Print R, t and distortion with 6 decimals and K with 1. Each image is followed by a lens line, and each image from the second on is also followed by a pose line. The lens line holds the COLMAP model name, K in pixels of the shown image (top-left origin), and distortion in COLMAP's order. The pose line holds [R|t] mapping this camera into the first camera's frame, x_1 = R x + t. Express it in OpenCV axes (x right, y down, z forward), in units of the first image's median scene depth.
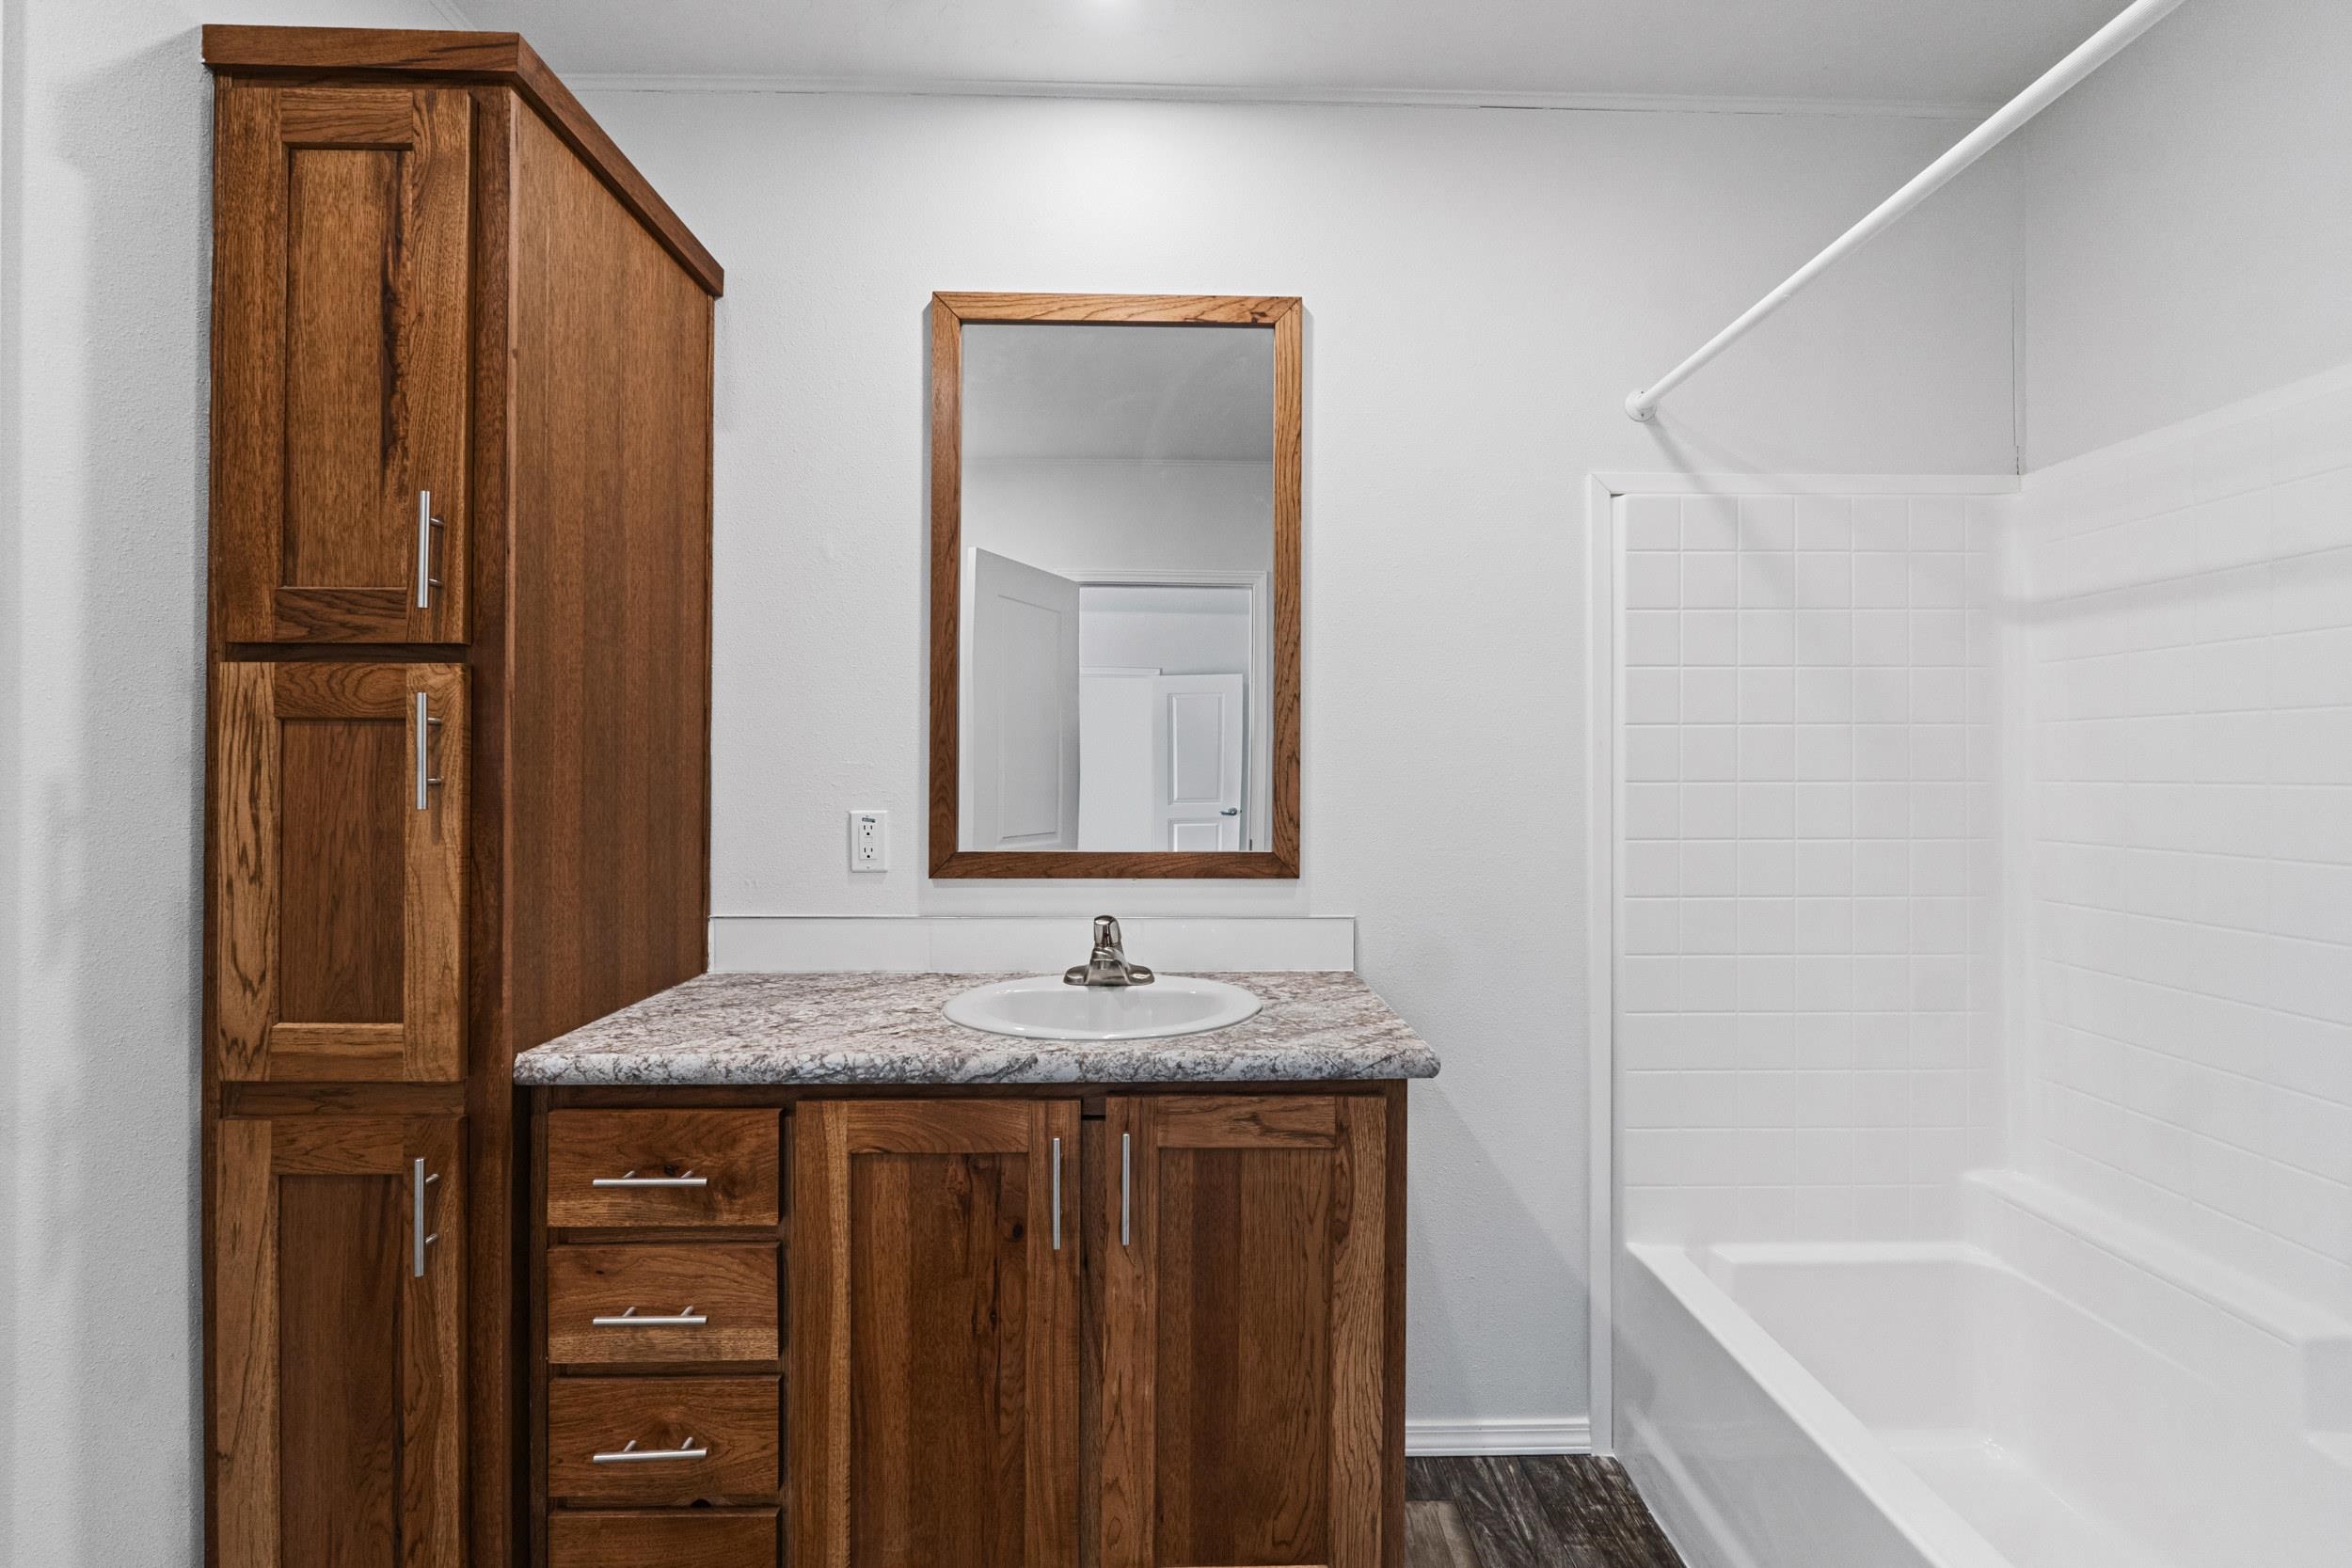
lens RADIAL K [[985.5, 0, 1185.4], [0, 985.5, 775.9], [0, 0, 1]] dist [-0.007420, -0.001398]
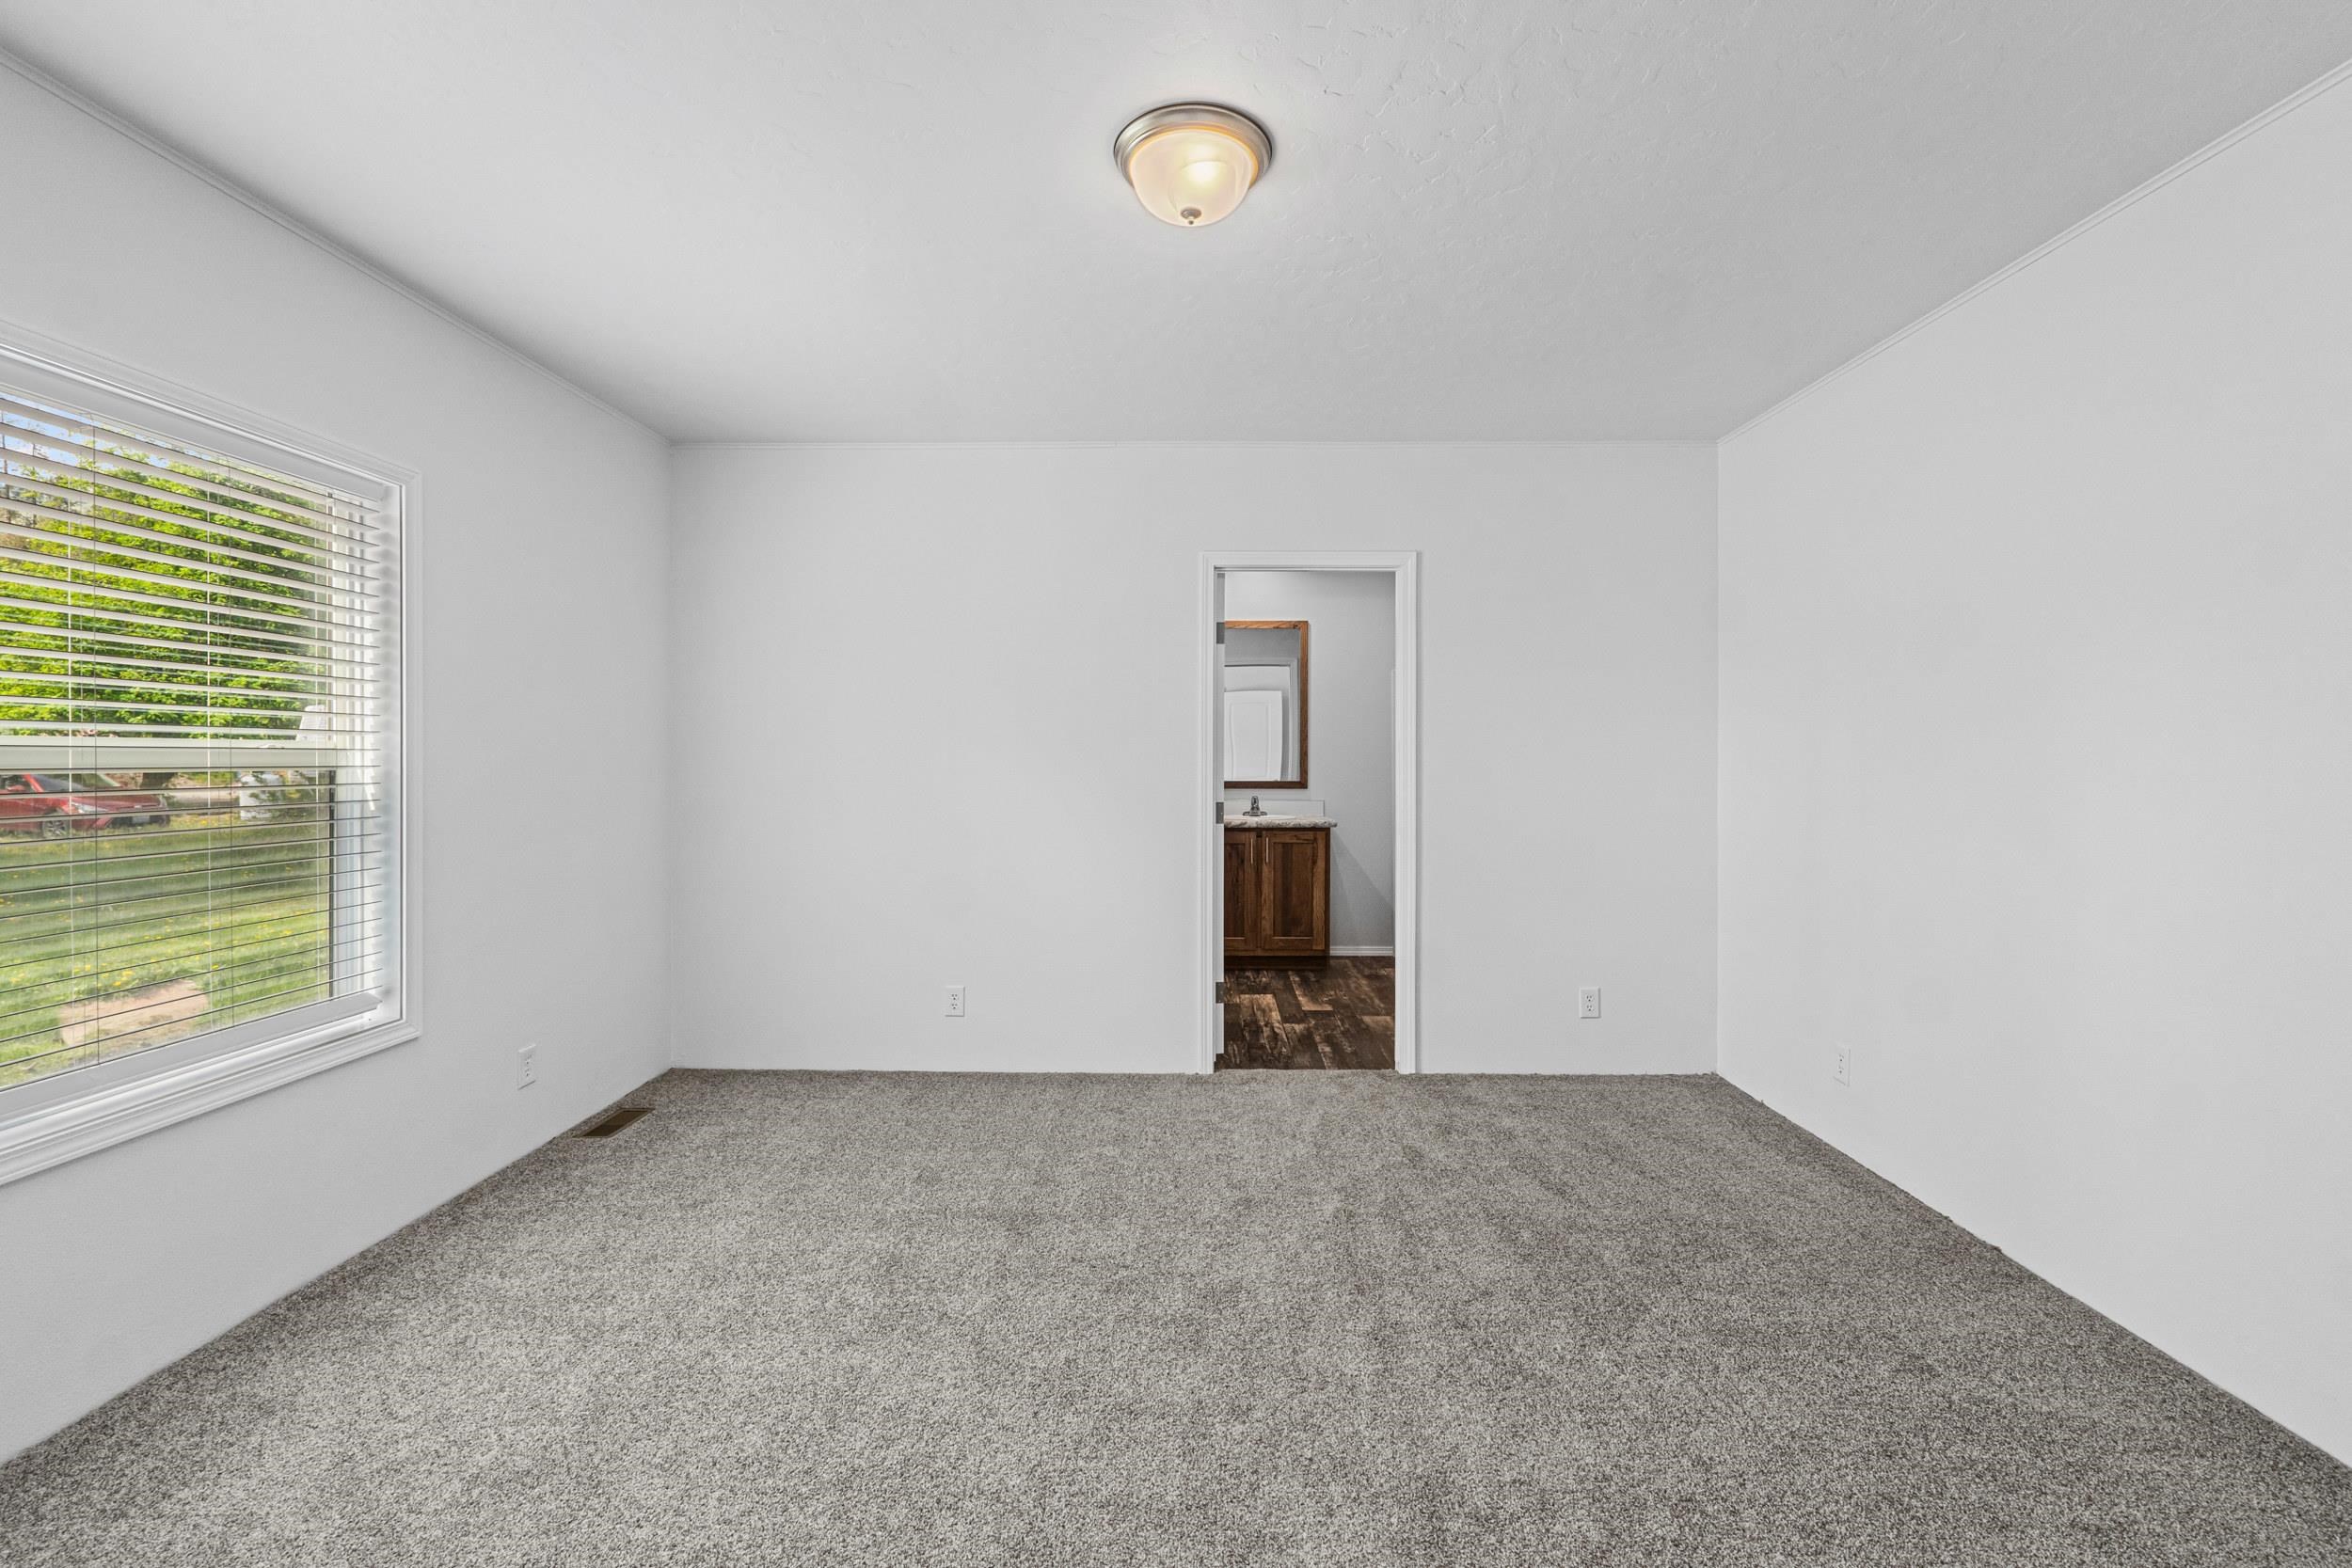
lens RADIAL K [[985.5, 0, 1178.5], [0, 985.5, 768.4], [0, 0, 1]] dist [-0.007420, -0.001398]
pose [[0.999268, -0.001377, -0.038226, -0.288486], [0.002120, 0.999810, 0.019395, -0.047575], [0.038192, -0.019462, 0.999081, -3.469398]]
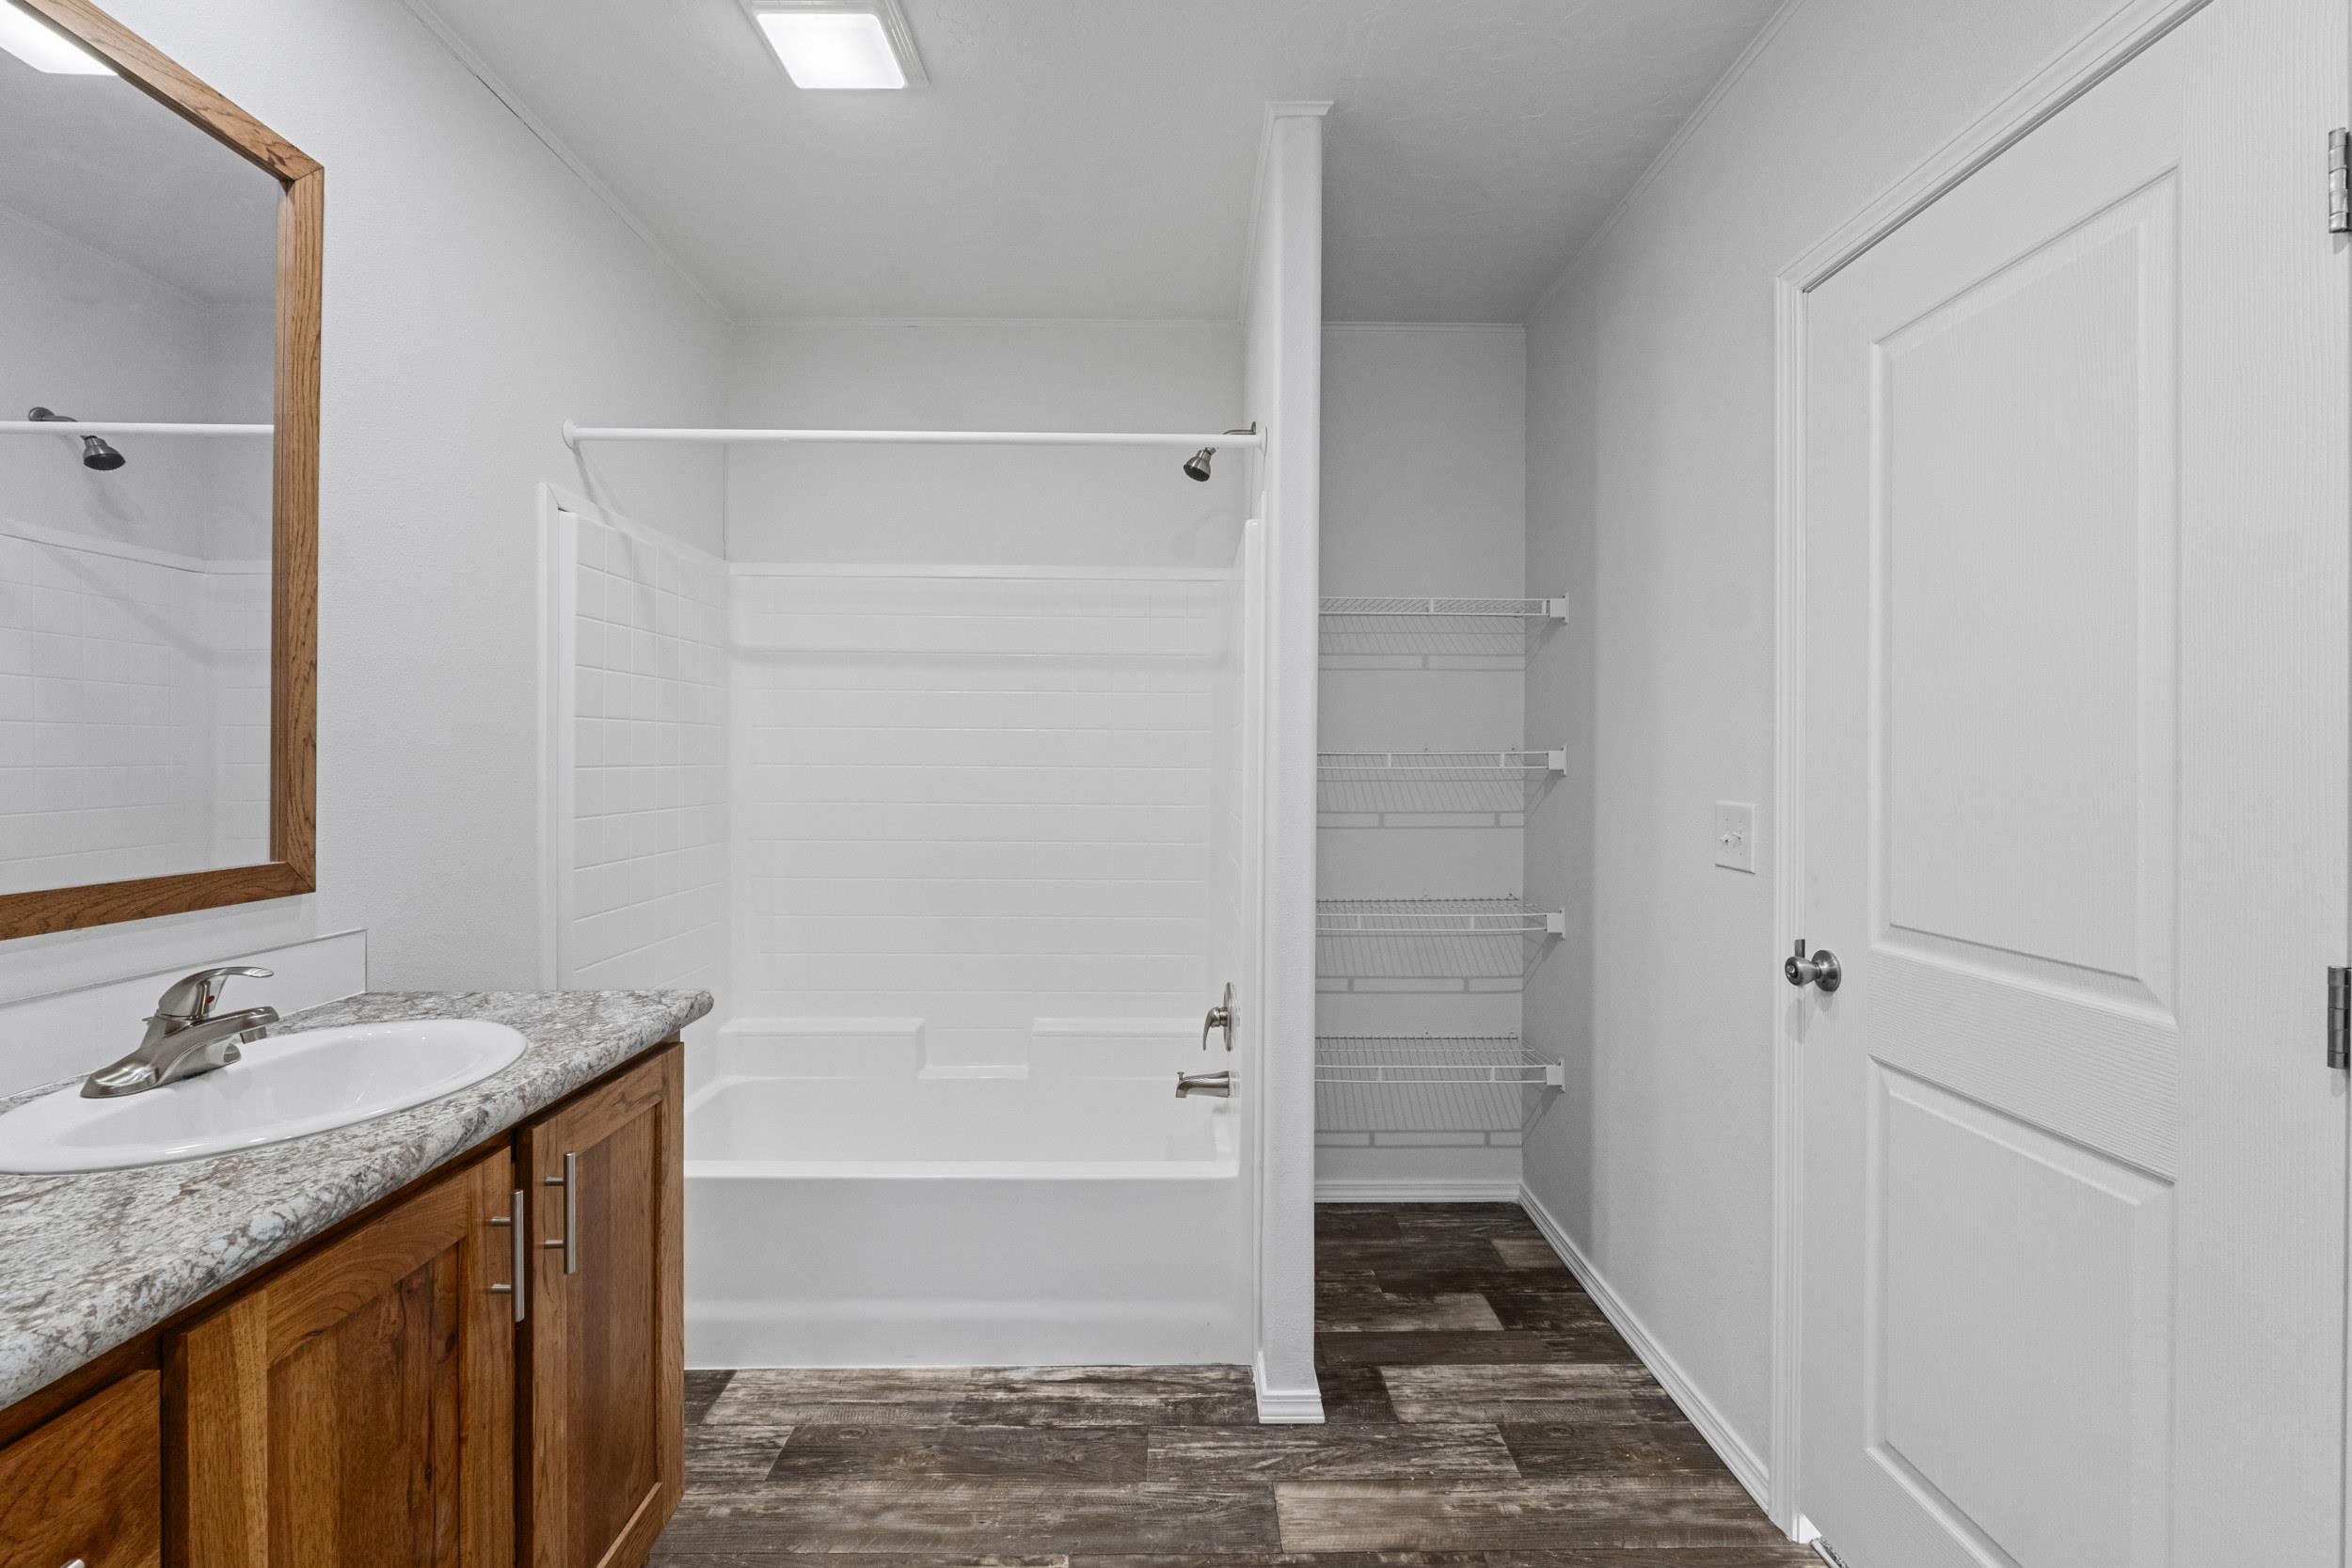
lens RADIAL K [[985.5, 0, 1179.2], [0, 985.5, 769.6], [0, 0, 1]] dist [-0.007420, -0.001398]
pose [[0.010607, -0.011009, 0.999883, -0.946931], [-0.001656, 0.999938, 0.011027, -0.006919], [-0.999942, -0.001773, 0.010588, 0.409465]]
